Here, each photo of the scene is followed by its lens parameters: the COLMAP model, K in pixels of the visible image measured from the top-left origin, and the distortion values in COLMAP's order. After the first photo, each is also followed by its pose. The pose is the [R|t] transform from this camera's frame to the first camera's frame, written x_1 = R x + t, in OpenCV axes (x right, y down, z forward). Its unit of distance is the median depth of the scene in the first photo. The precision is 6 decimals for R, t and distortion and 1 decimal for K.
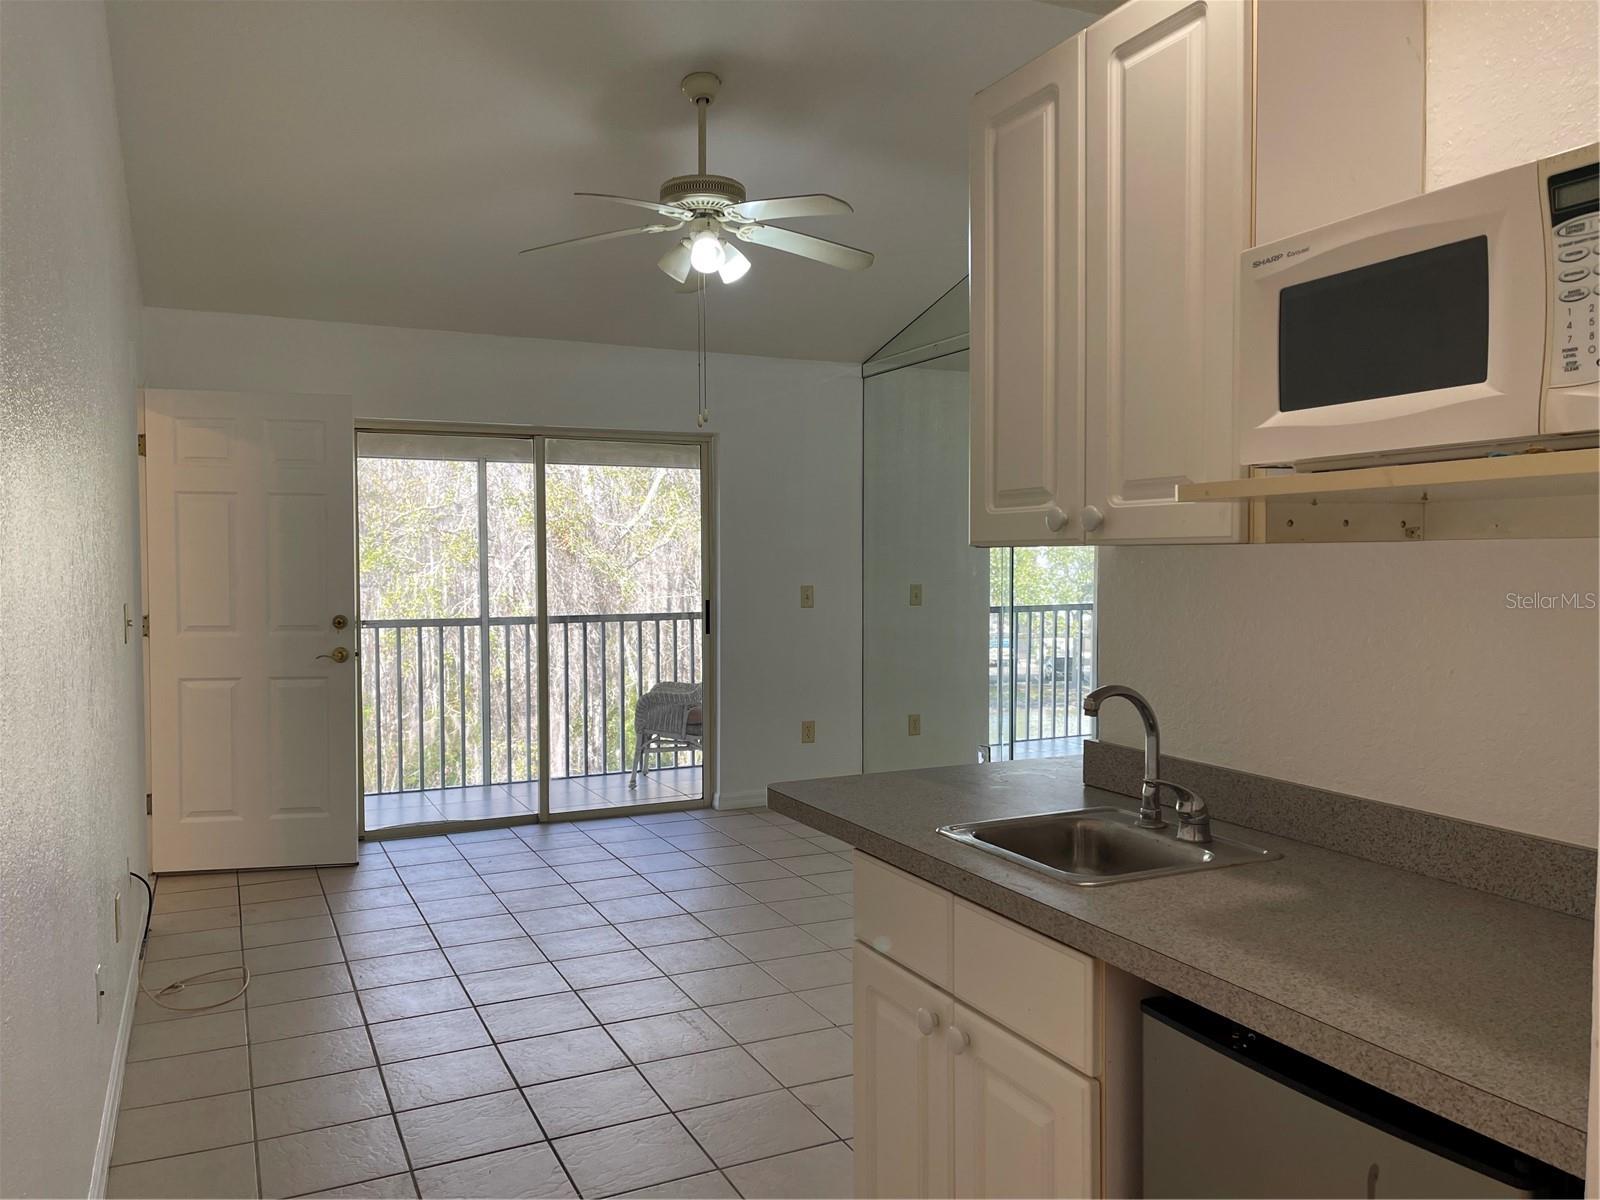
lens RADIAL K [[1191.0, 0, 797.2], [0, 1191.0, 607.1], [0, 0, 1]] dist [0.072030, -0.093353]
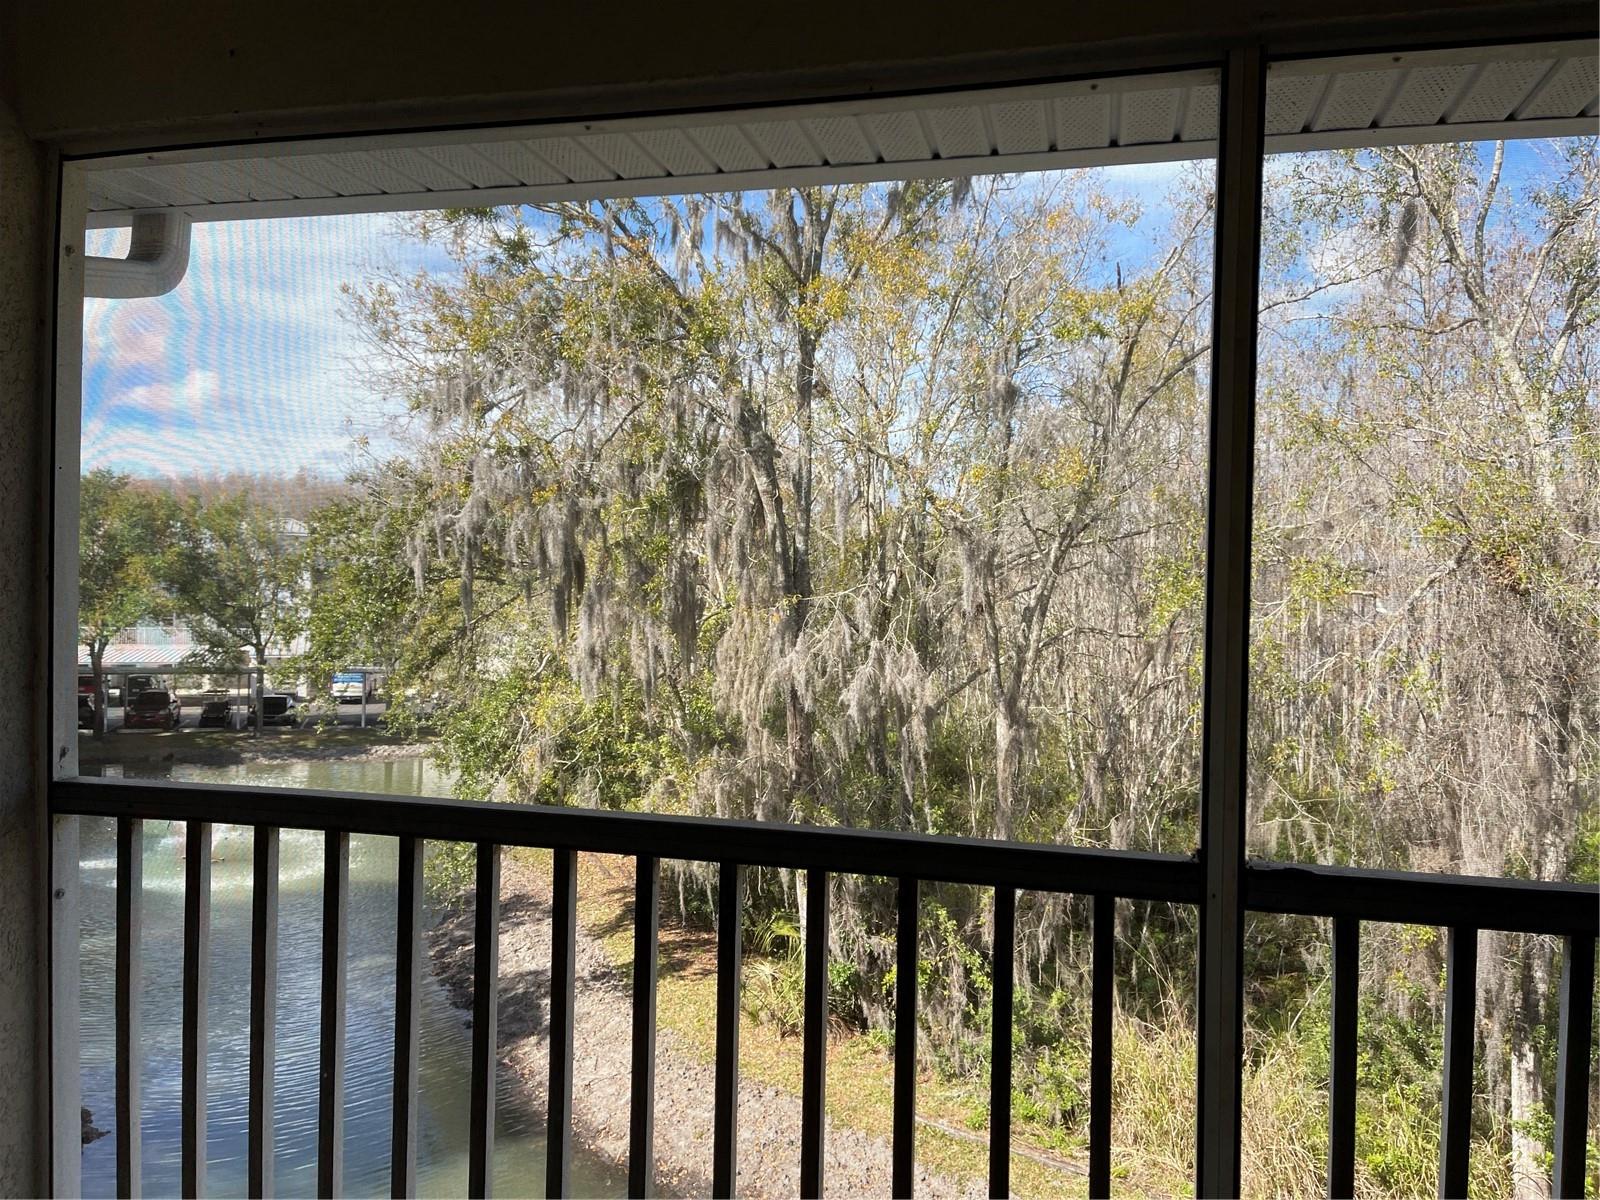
lens RADIAL K [[1191.0, 0, 797.2], [0, 1191.0, 607.1], [0, 0, 1]] dist [0.072030, -0.093353]
pose [[0.761843, 0.030894, -0.647025, -0.183862], [-0.049462, 0.998720, -0.010552, -0.031355], [0.645871, 0.040041, 0.762396, 0.789954]]
